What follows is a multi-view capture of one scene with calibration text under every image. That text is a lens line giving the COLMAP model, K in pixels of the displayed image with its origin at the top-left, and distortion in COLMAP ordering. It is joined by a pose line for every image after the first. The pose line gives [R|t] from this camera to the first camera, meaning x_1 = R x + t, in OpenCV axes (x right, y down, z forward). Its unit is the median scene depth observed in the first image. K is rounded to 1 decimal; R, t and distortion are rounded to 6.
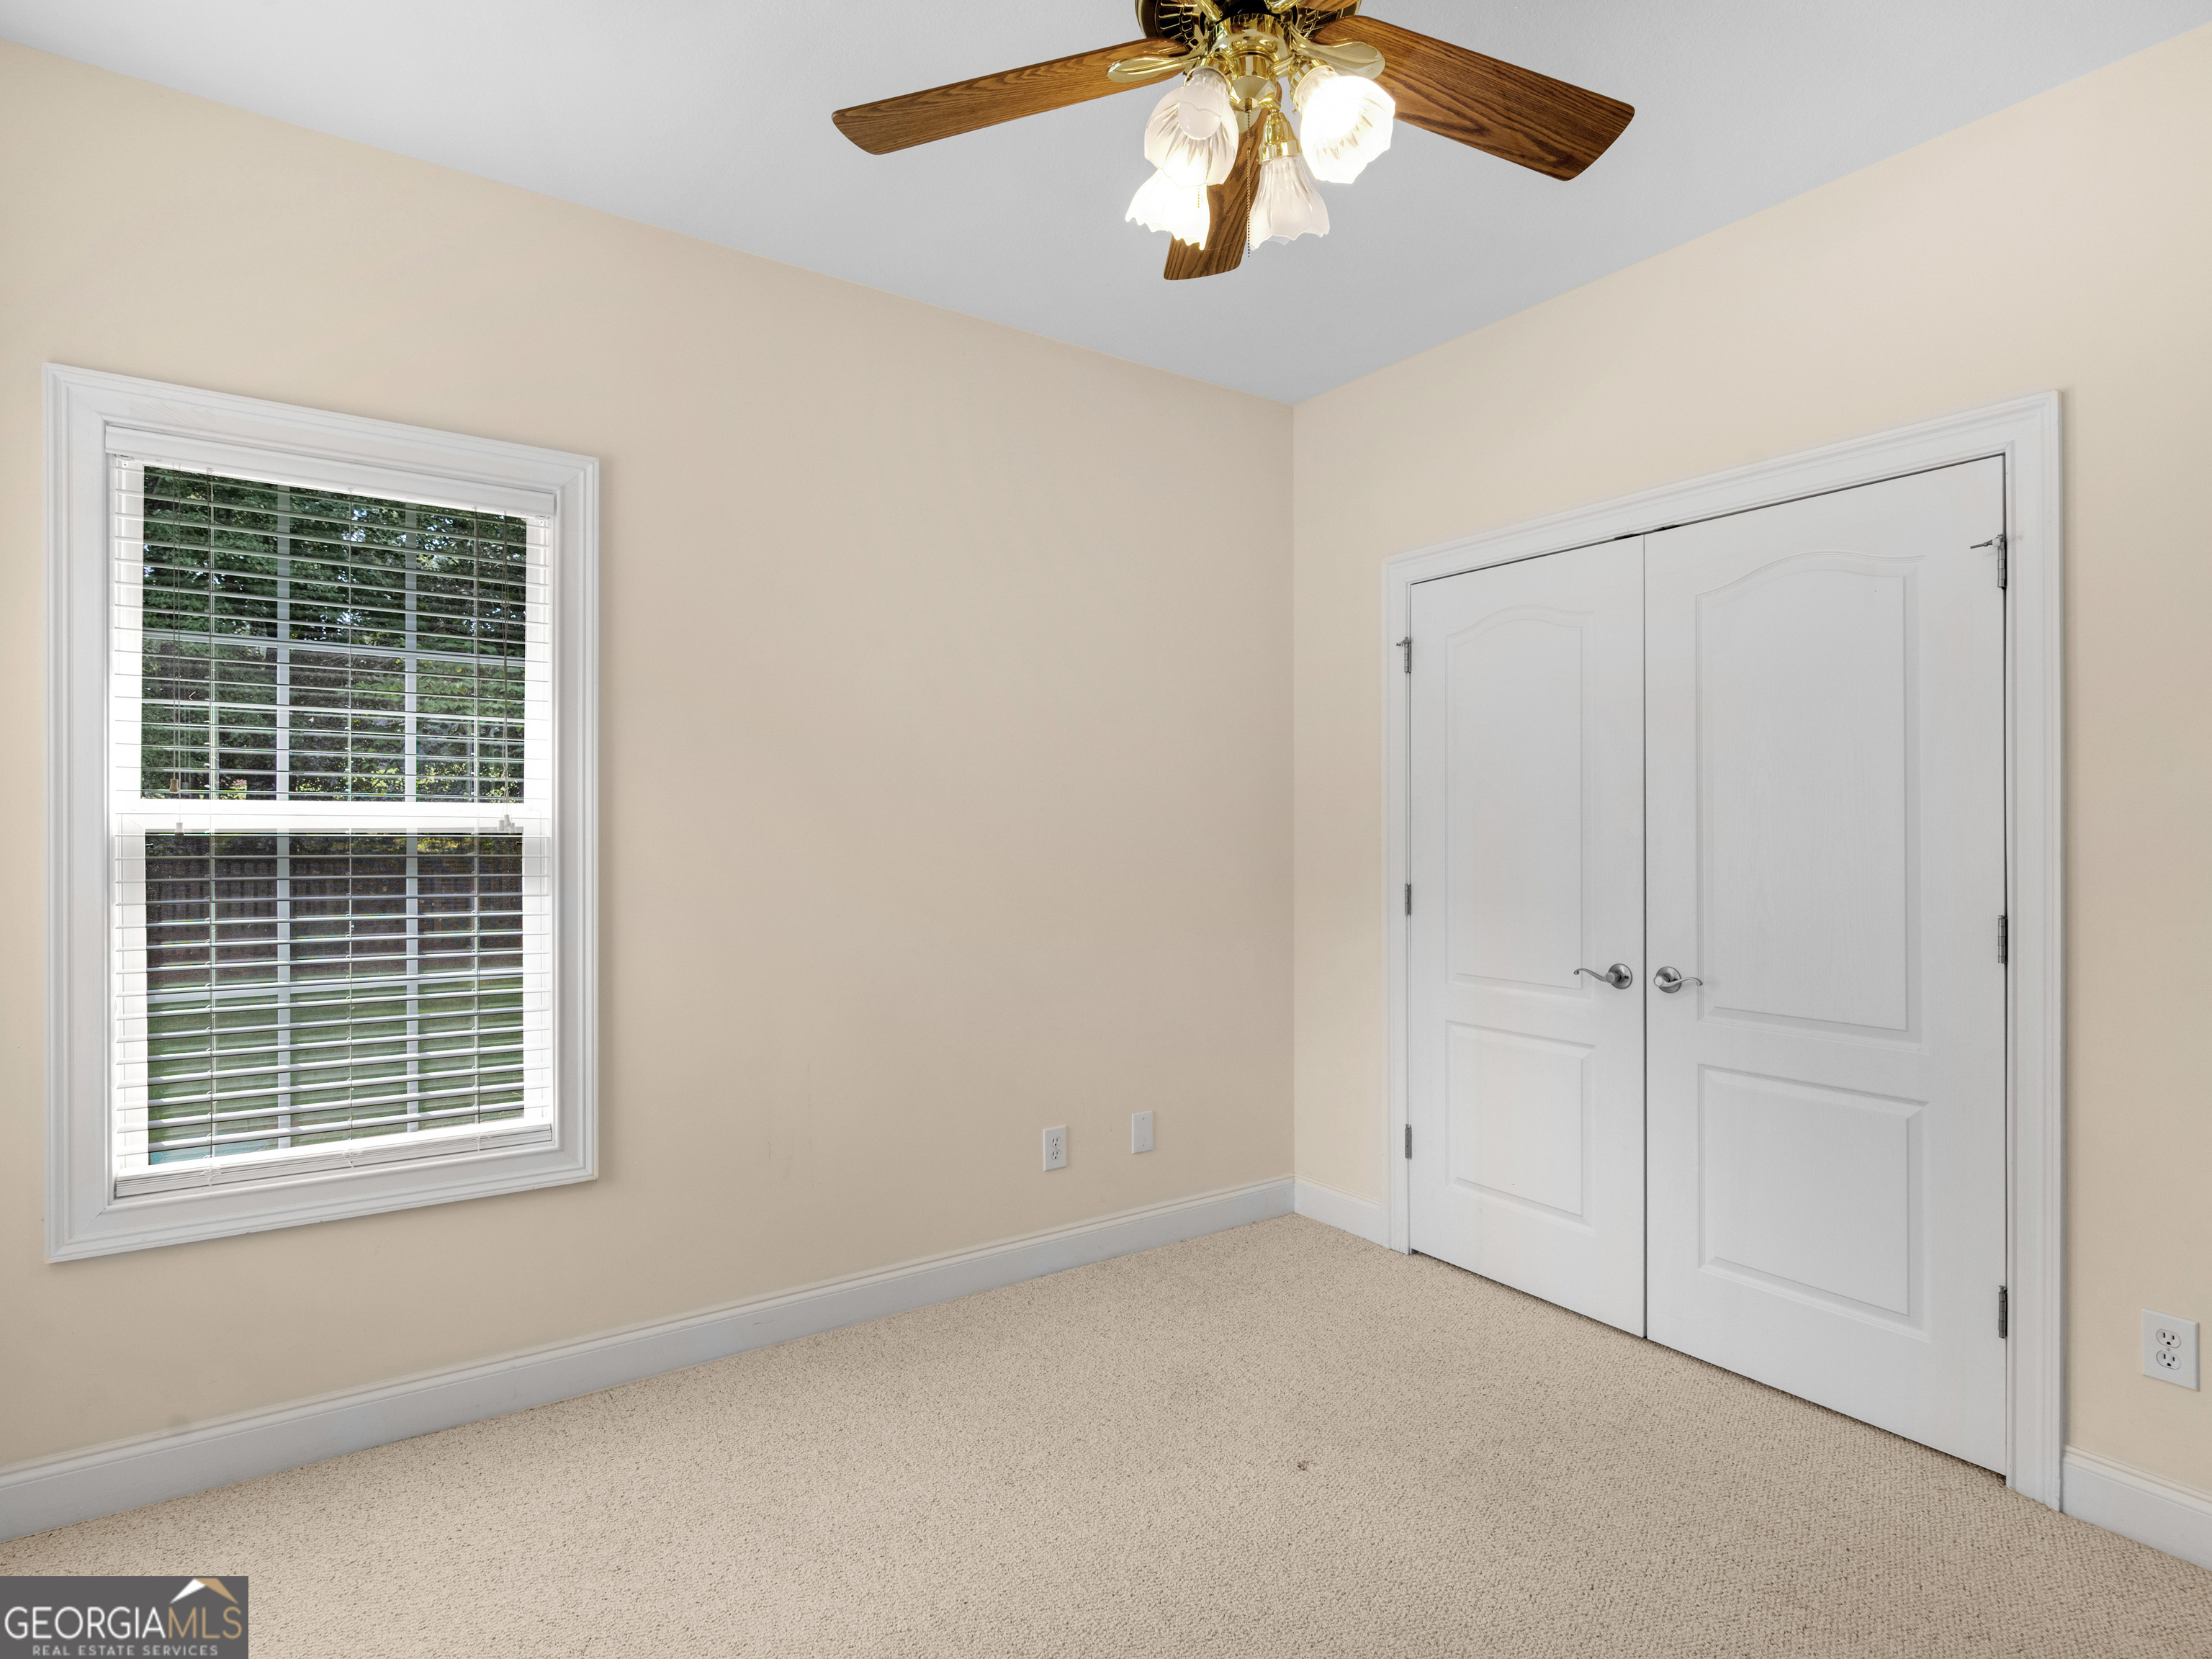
lens RADIAL K [[1186.0, 0, 1110.5], [0, 1186.0, 830.8], [0, 0, 1]] dist [0.006210, 0.000063]
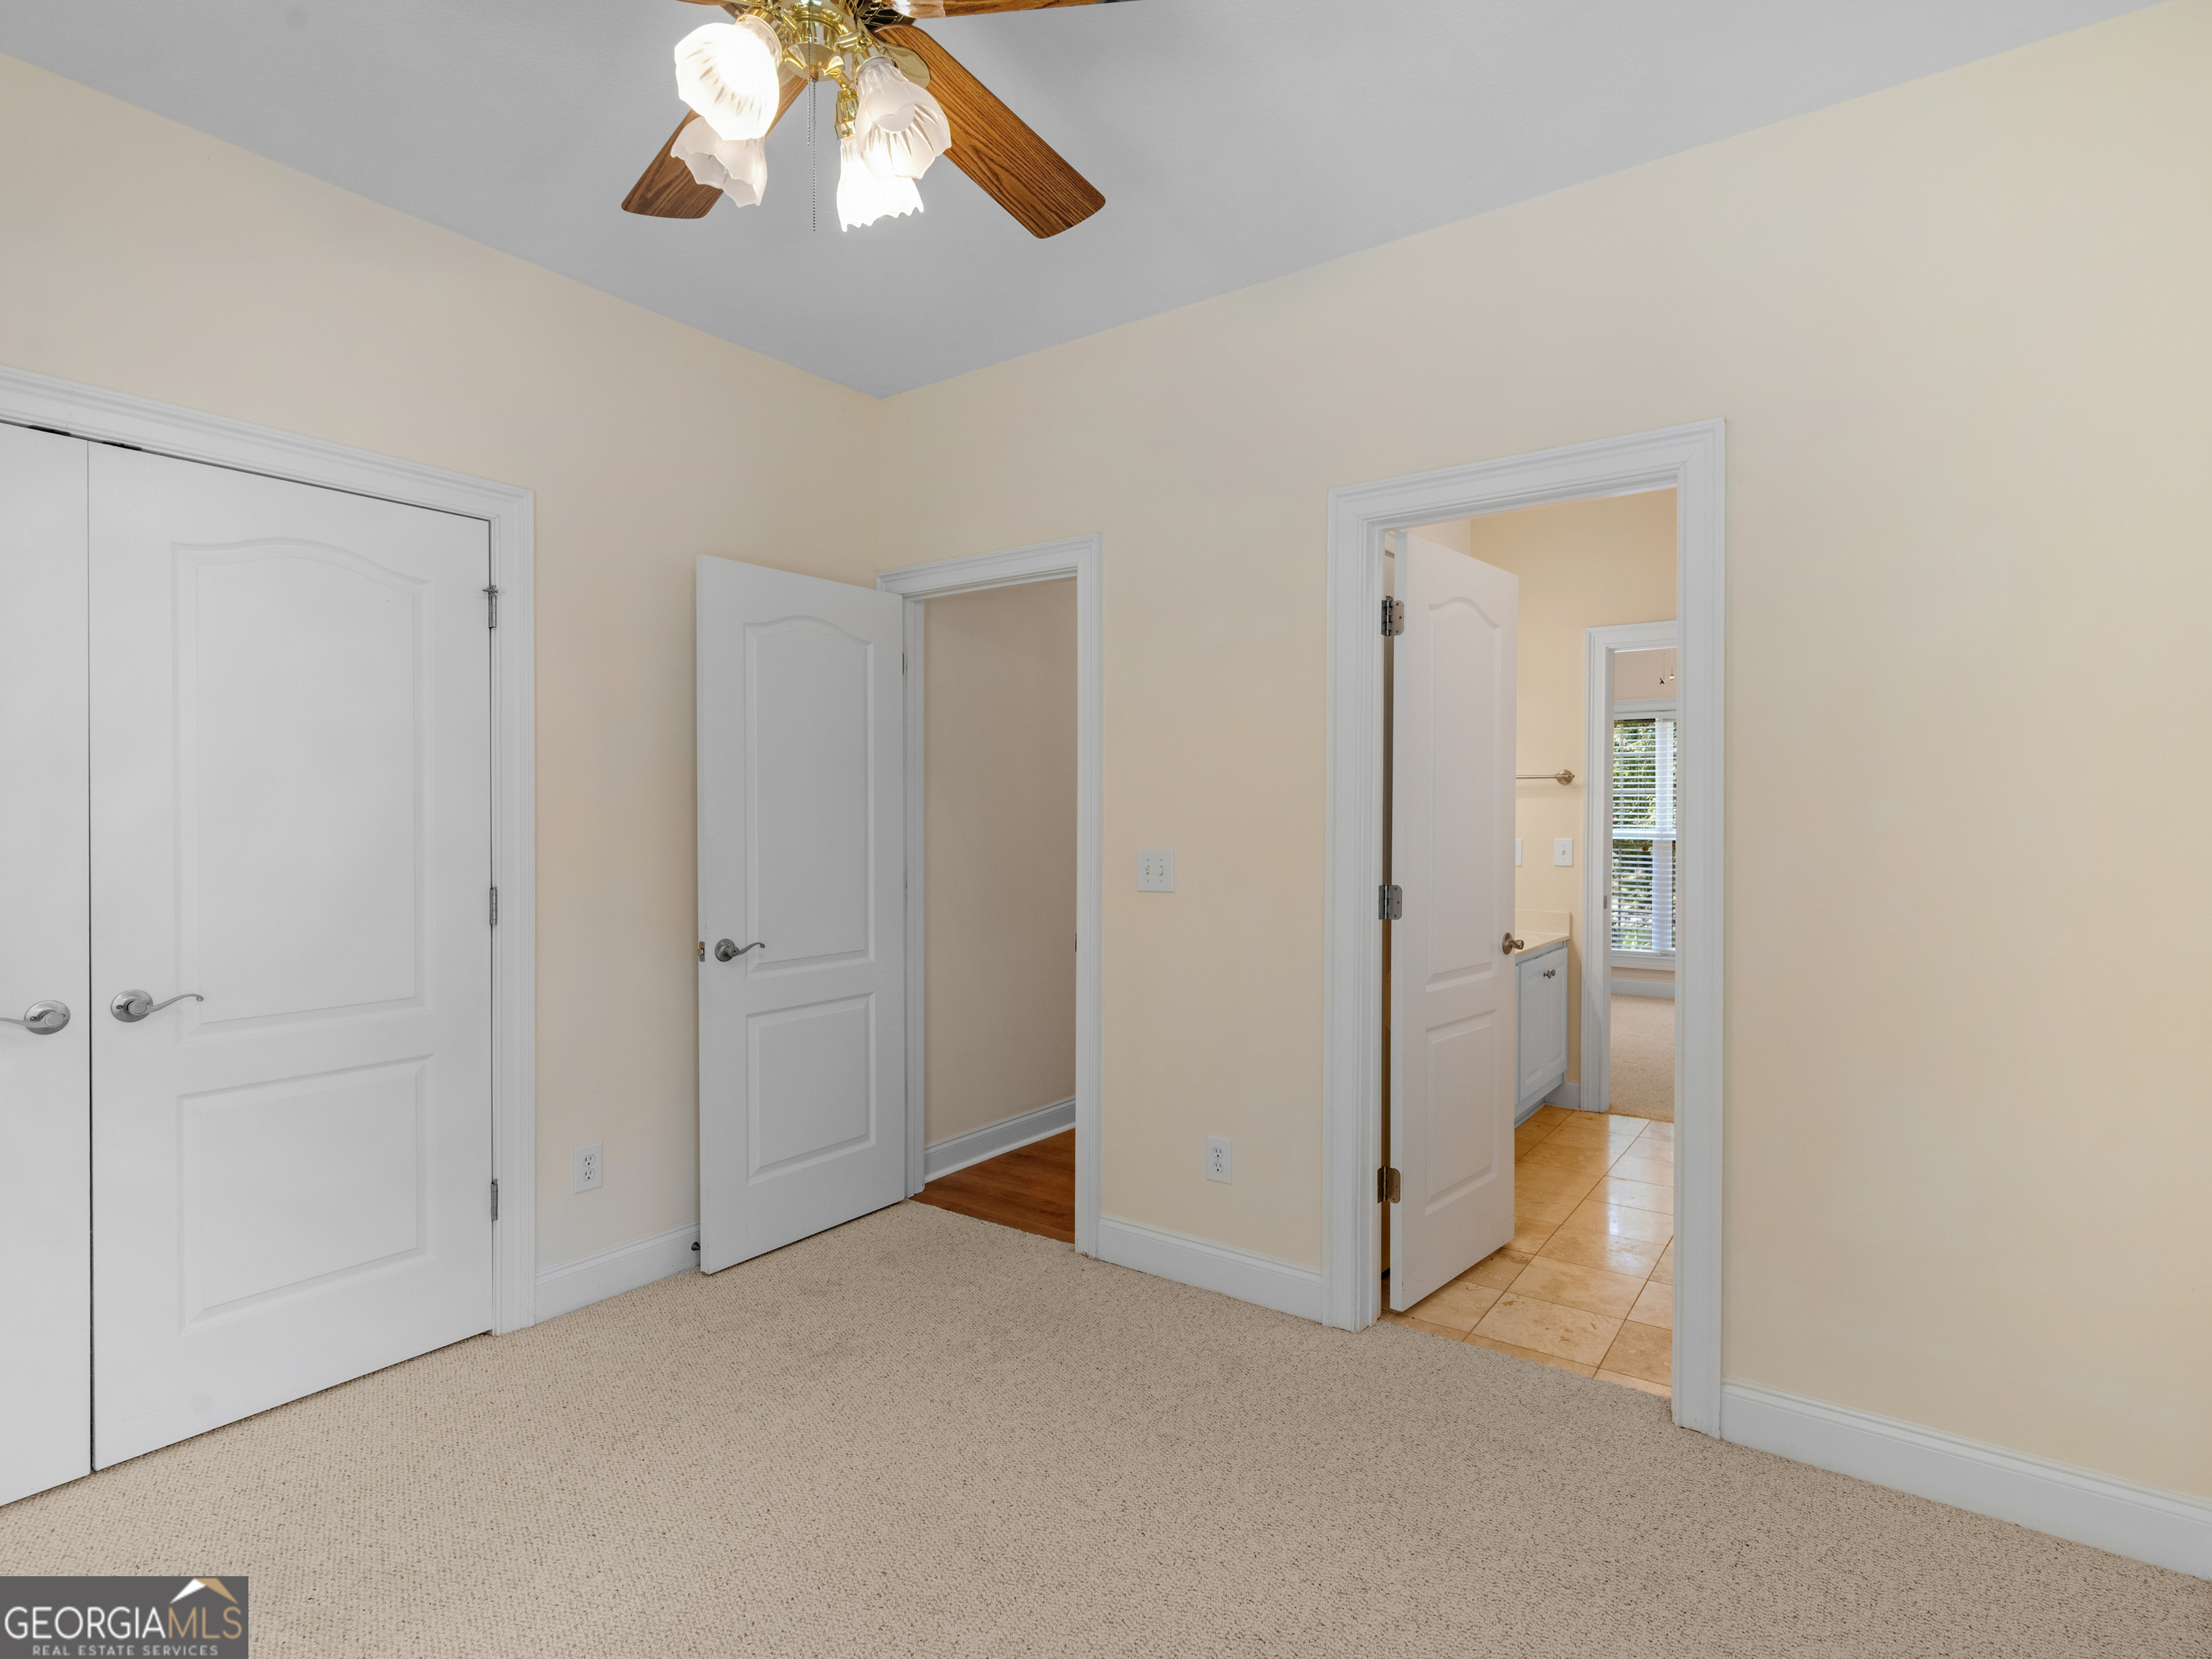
lens RADIAL K [[1186.0, 0, 1111.0], [0, 1186.0, 827.9], [0, 0, 1]] dist [0.006210, 0.000063]
pose [[-0.356903, -0.018509, 0.933958, -0.581735], [-0.001755, 0.999815, 0.019143, -0.014878], [-0.934140, 0.005193, -0.356869, 0.738787]]
